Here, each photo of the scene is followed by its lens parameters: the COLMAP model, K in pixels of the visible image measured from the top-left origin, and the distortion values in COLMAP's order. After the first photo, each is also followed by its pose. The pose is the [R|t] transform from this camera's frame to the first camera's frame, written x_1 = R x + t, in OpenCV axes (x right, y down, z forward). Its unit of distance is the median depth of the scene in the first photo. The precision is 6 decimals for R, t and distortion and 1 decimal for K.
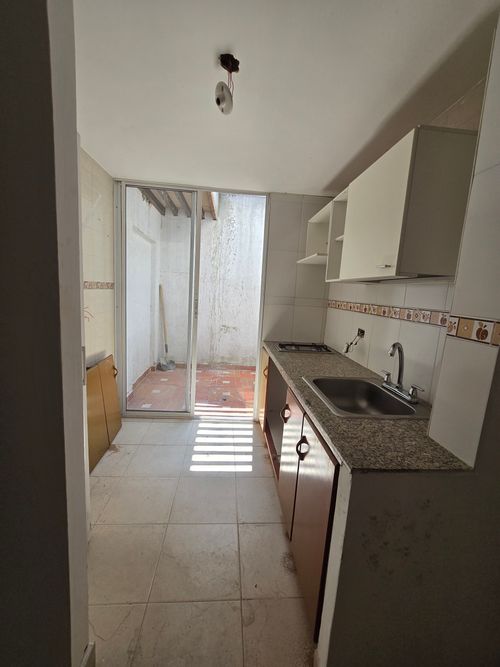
lens RADIAL K [[272.9, 0, 247.2], [0, 272.9, 330.9], [0, 0, 1]] dist [-0.003093, 0.000038]
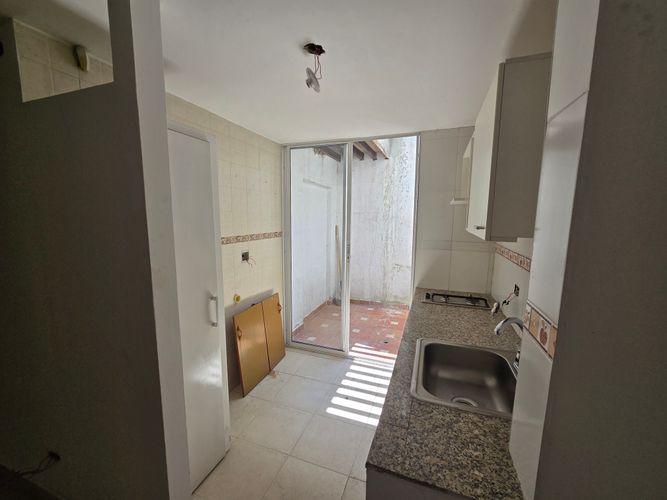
lens RADIAL K [[272.9, 0, 331.0], [0, 272.9, 252.8], [0, 0, 1]] dist [-0.003093, 0.000038]
pose [[0.907999, 0.004354, -0.418949, 0.190034], [-0.016127, 0.999568, -0.024565, -0.055757], [0.418661, 0.029062, 0.907677, 0.020898]]
